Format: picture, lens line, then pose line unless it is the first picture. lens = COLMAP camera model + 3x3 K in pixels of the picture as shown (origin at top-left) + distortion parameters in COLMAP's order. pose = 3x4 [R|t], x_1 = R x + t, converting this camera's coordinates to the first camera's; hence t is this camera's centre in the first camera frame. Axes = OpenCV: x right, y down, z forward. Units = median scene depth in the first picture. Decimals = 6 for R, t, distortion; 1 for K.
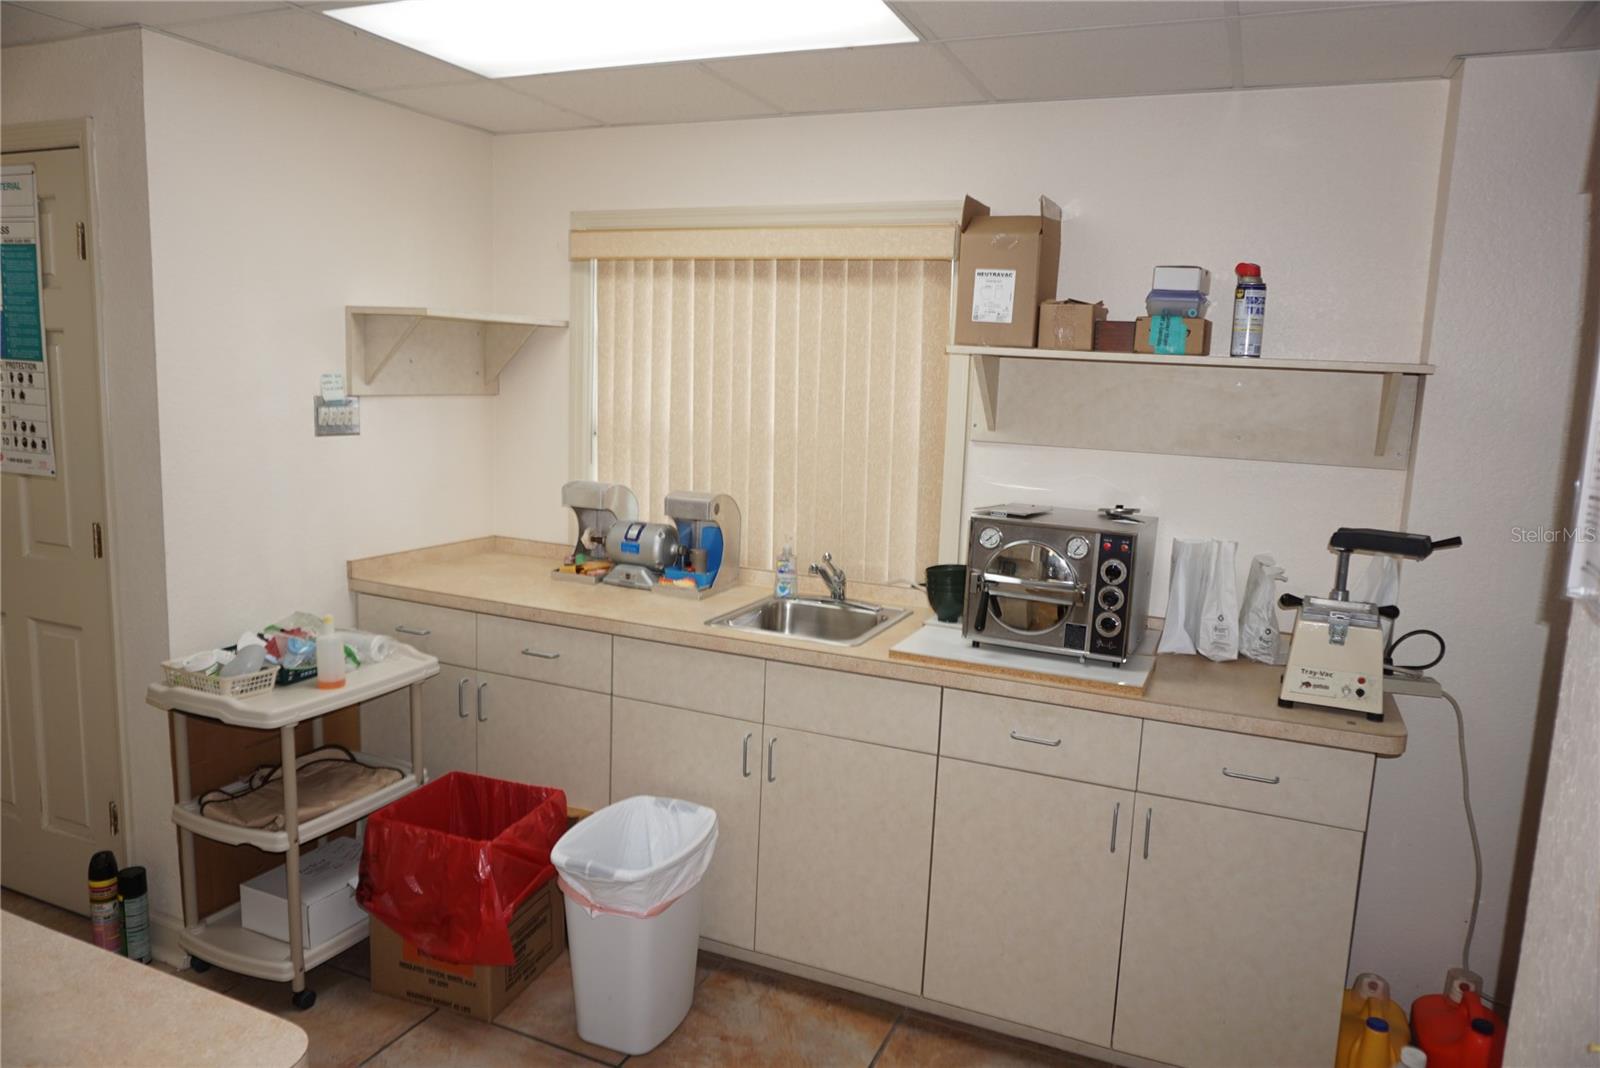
lens RADIAL K [[1073.8, 0, 796.6], [0, 1073.8, 526.7], [0, 0, 1]] dist [-0.046356, 0.028967]
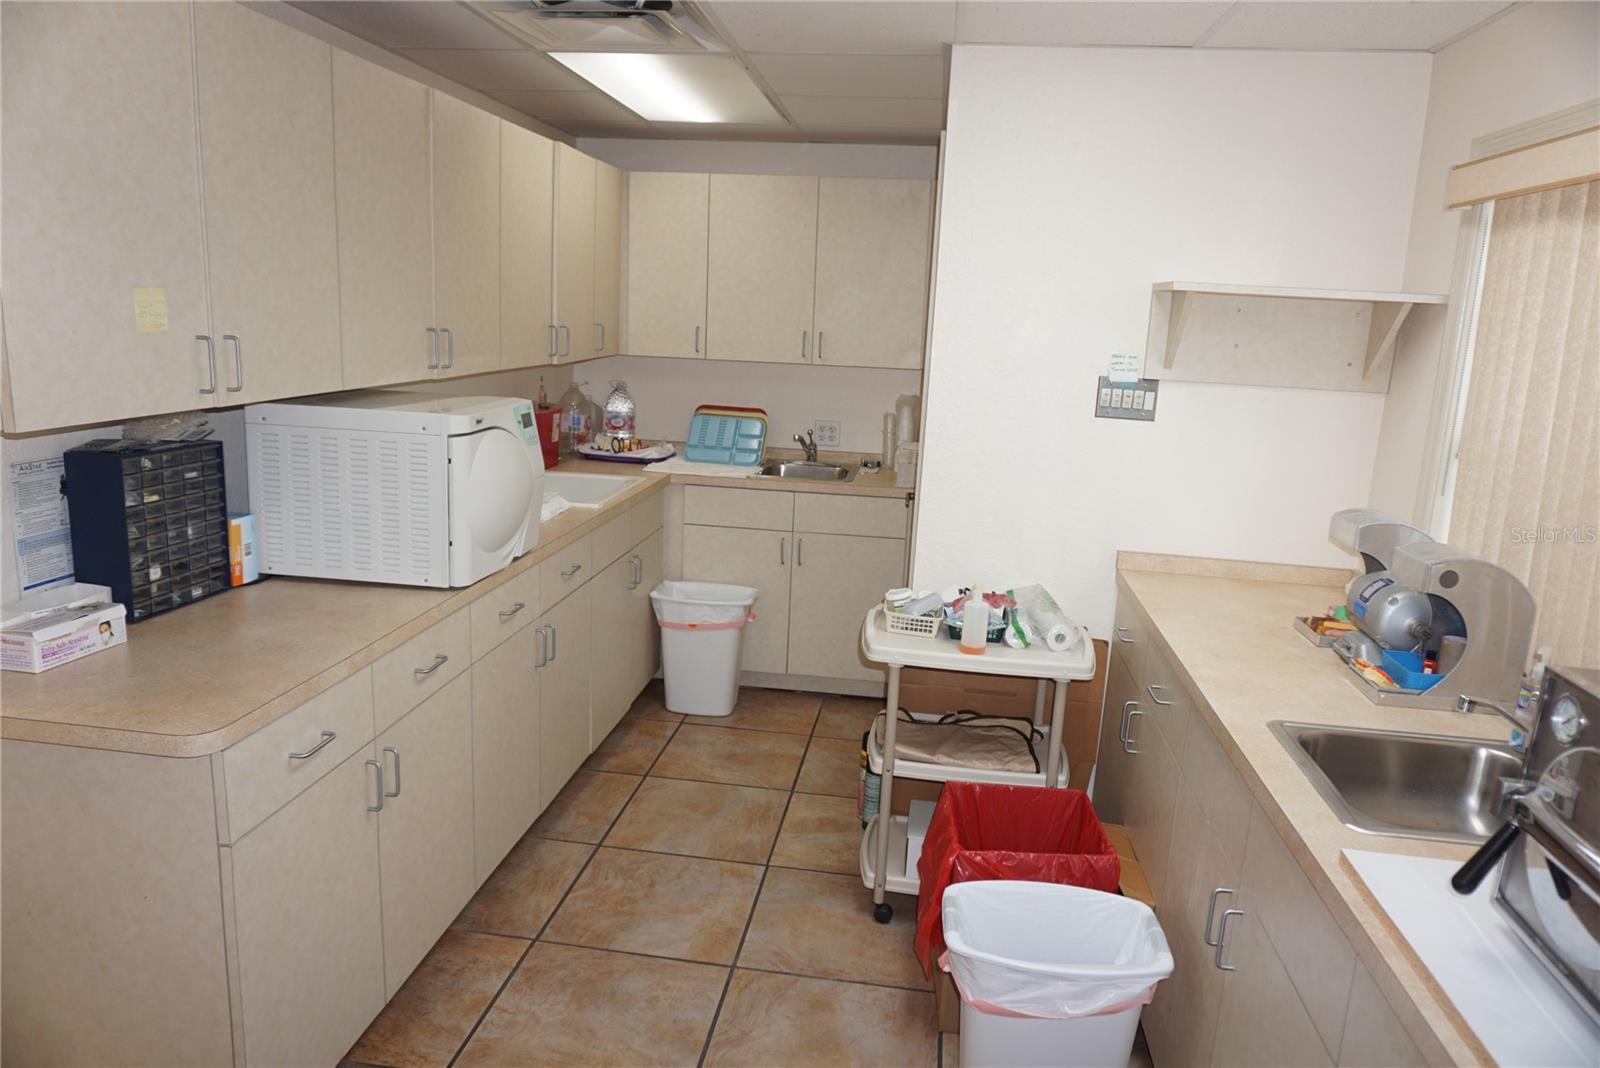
lens RADIAL K [[1073.8, 0, 796.6], [0, 1073.8, 526.7], [0, 0, 1]] dist [-0.046356, 0.028967]
pose [[0.268774, 0.167547, -0.948519, 0.430903], [-0.173880, 0.977016, 0.123310, -0.059870], [0.947379, 0.131786, 0.291729, 0.465095]]
